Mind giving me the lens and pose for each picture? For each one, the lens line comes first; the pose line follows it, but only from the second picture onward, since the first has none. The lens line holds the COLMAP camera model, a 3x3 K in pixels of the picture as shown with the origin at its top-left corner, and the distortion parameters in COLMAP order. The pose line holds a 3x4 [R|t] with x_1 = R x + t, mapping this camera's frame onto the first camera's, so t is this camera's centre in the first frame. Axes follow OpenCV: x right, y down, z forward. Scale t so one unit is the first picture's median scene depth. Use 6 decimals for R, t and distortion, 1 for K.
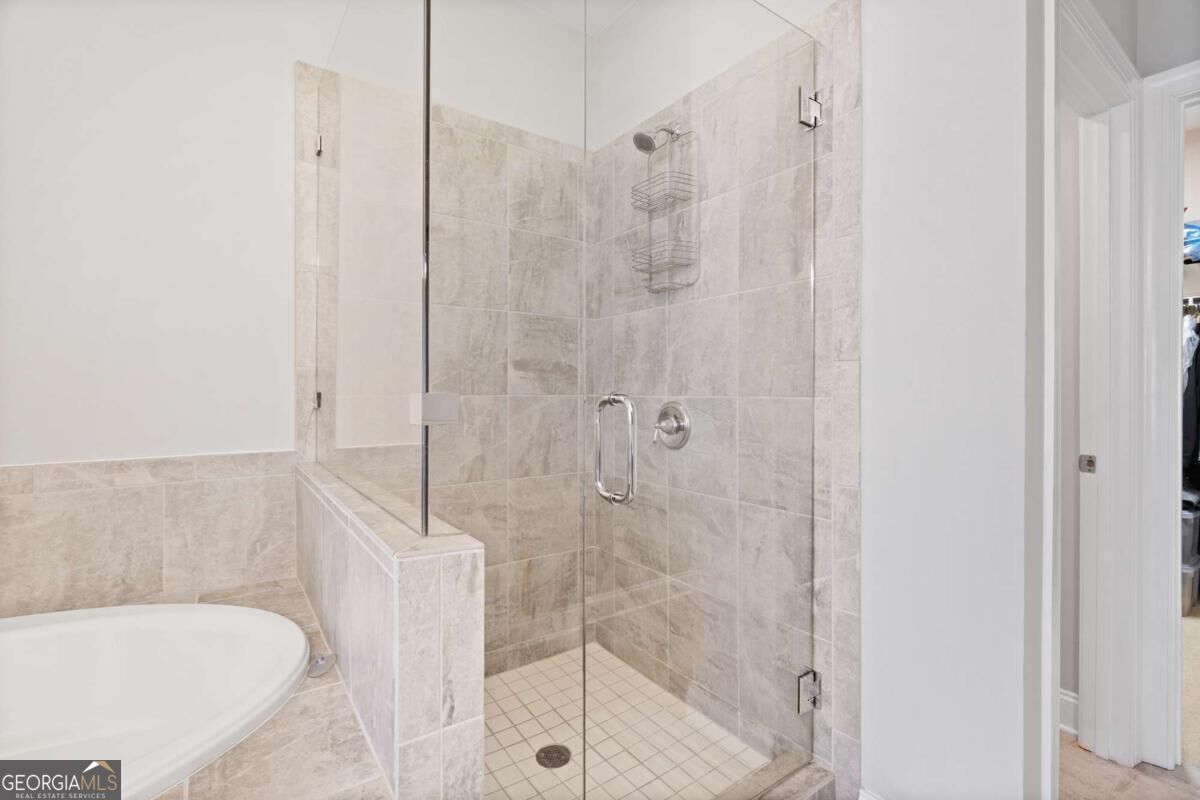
lens RADIAL K [[546.3, 0, 604.5], [0, 546.3, 395.0], [0, 0, 1]] dist [-0.008176, 0.002682]
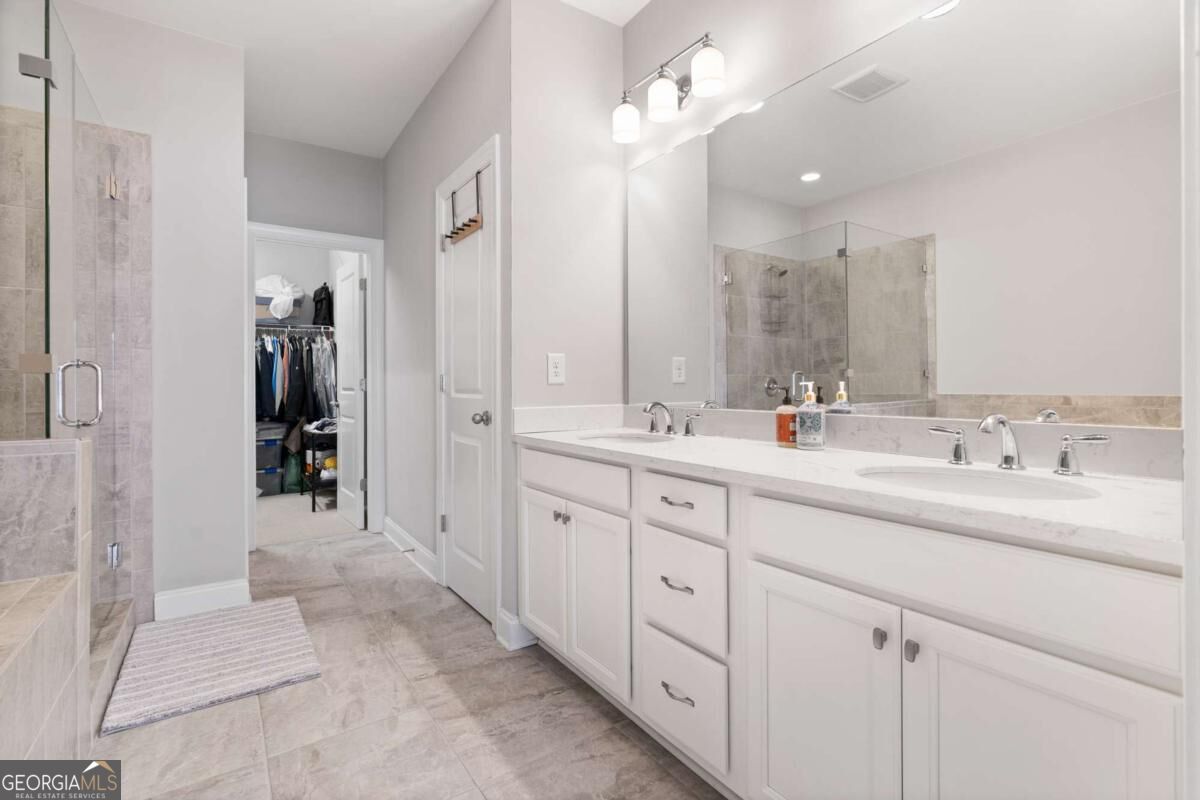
lens RADIAL K [[546.3, 0, 605.7], [0, 546.3, 386.1], [0, 0, 1]] dist [-0.008176, 0.002682]
pose [[0.018262, -0.000080, 0.999833, -1.062735], [0.010242, 0.999948, -0.000107, 0.060719], [-0.999781, 0.010242, 0.018262, -0.412917]]
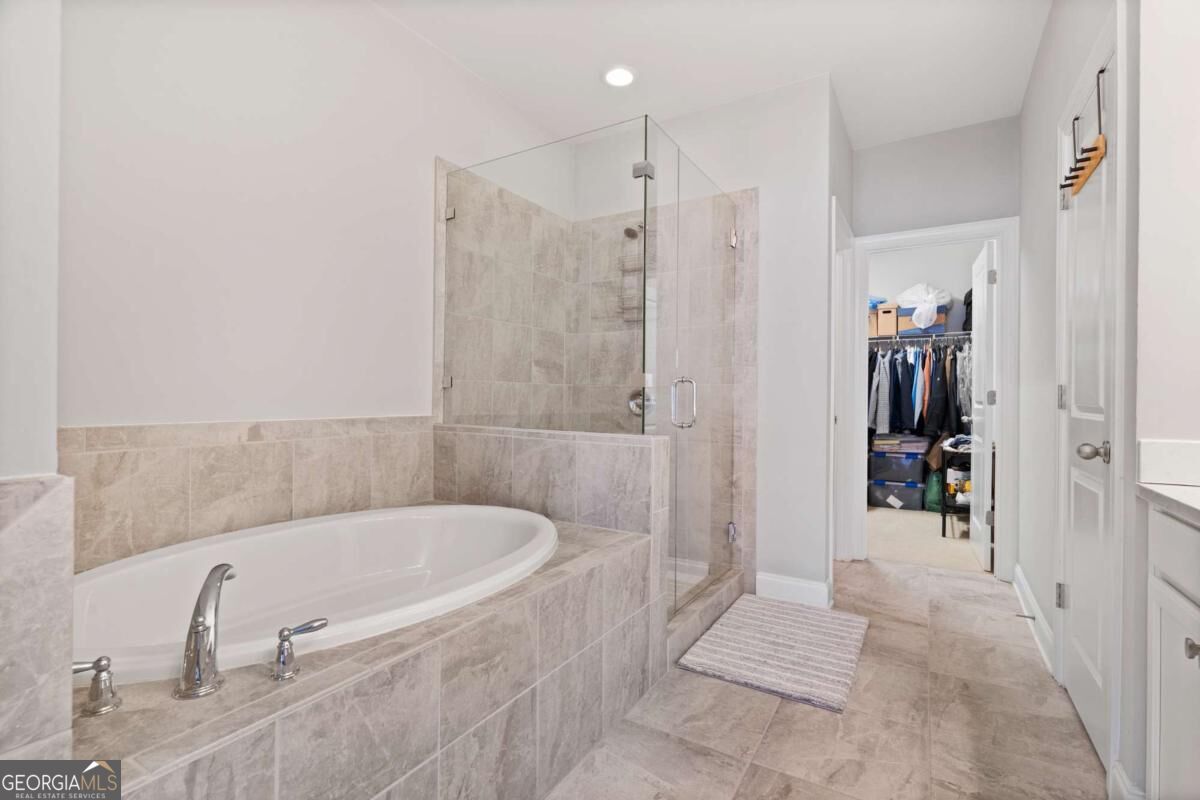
lens RADIAL K [[546.3, 0, 600.1], [0, 546.3, 397.9], [0, 0, 1]] dist [-0.008176, 0.002682]
pose [[0.922293, 0.006569, 0.386436, -0.757934], [-0.005819, 0.999978, -0.003110, 0.058253], [-0.386448, 0.000619, 0.922311, -0.588946]]
